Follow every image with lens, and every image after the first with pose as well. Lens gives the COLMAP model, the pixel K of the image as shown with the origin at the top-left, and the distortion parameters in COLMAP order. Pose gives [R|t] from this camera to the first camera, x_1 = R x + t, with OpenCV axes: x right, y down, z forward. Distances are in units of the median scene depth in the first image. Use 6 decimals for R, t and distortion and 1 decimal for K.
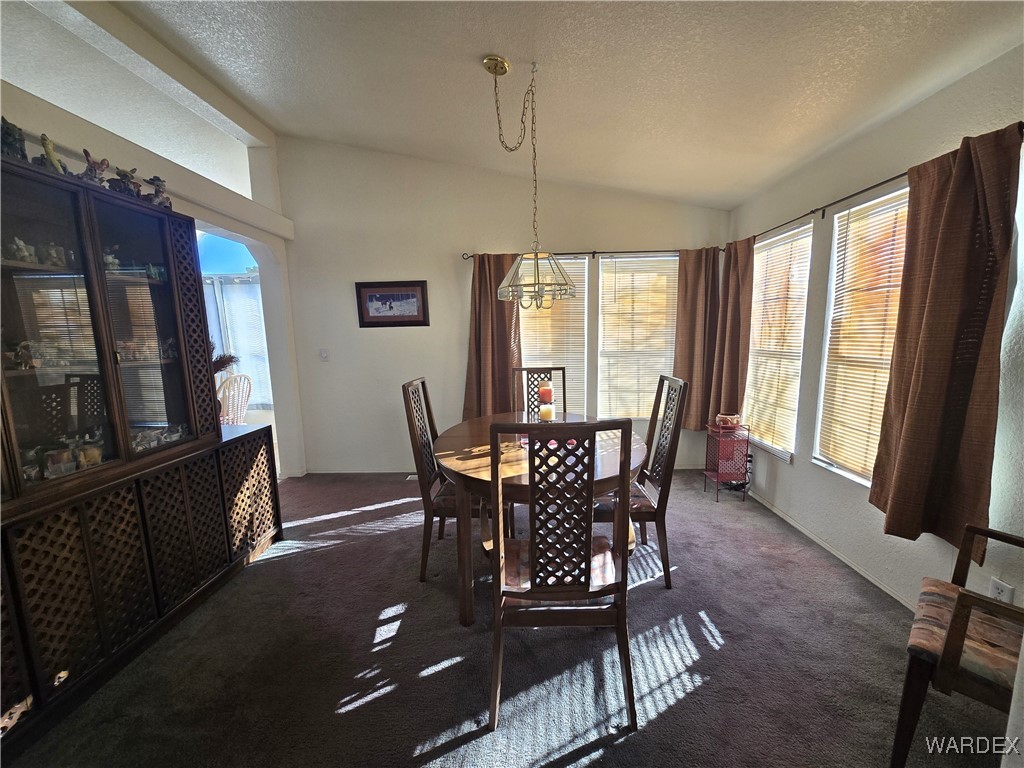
lens RADIAL K [[414.1, 0, 512.0], [0, 414.1, 384.0], [0, 0, 1]] dist [0.000536, 0.000088]
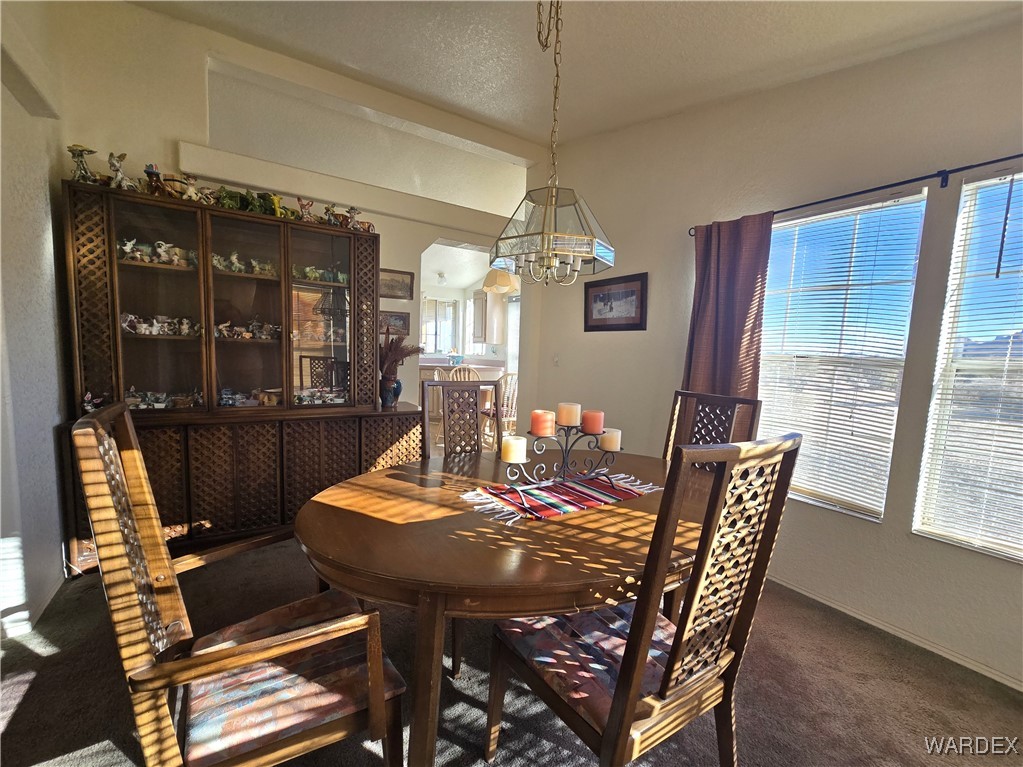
lens RADIAL K [[433.0, 0, 513.3], [0, 433.0, 388.6], [0, 0, 1]] dist [-0.000341, 0.000030]
pose [[0.573152, 0.114459, -0.811416, 0.338852], [-0.150139, 0.988103, 0.033330, -0.022588], [0.805578, 0.102722, 0.583518, 0.346985]]
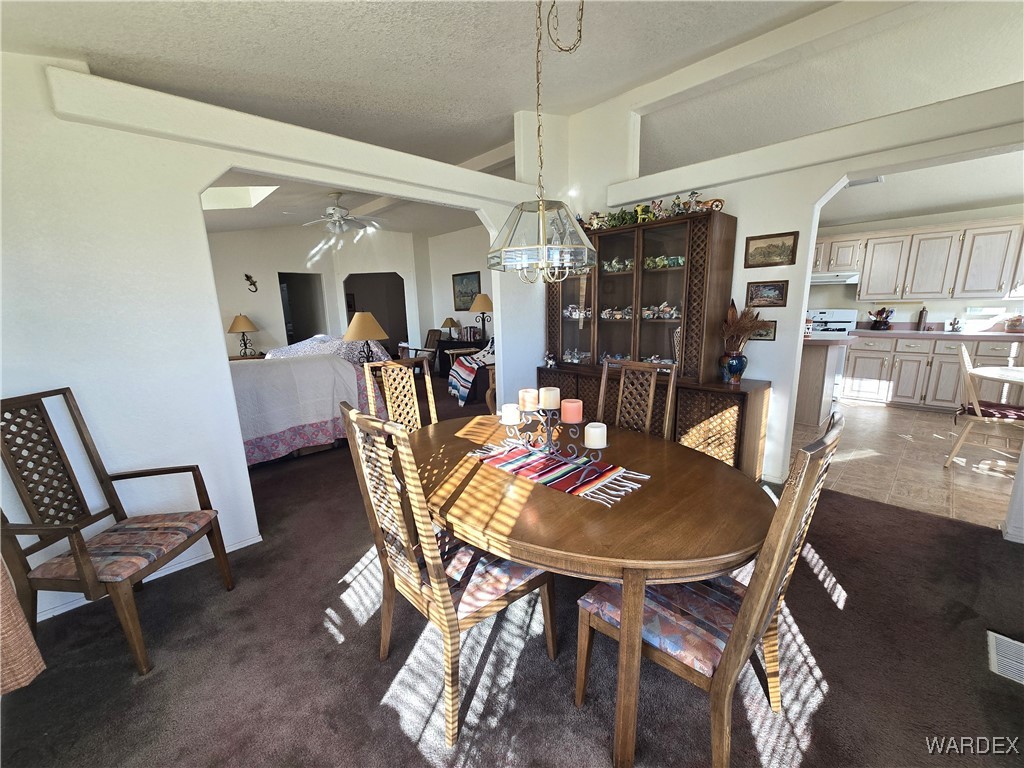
lens RADIAL K [[414.1, 0, 512.0], [0, 414.1, 384.0], [0, 0, 1]] dist [0.000536, 0.000088]
pose [[-0.684160, 0.170063, -0.709228, 0.370457], [-0.052575, 0.958405, 0.280529, -0.121698], [0.727435, 0.229215, -0.646761, 0.855602]]
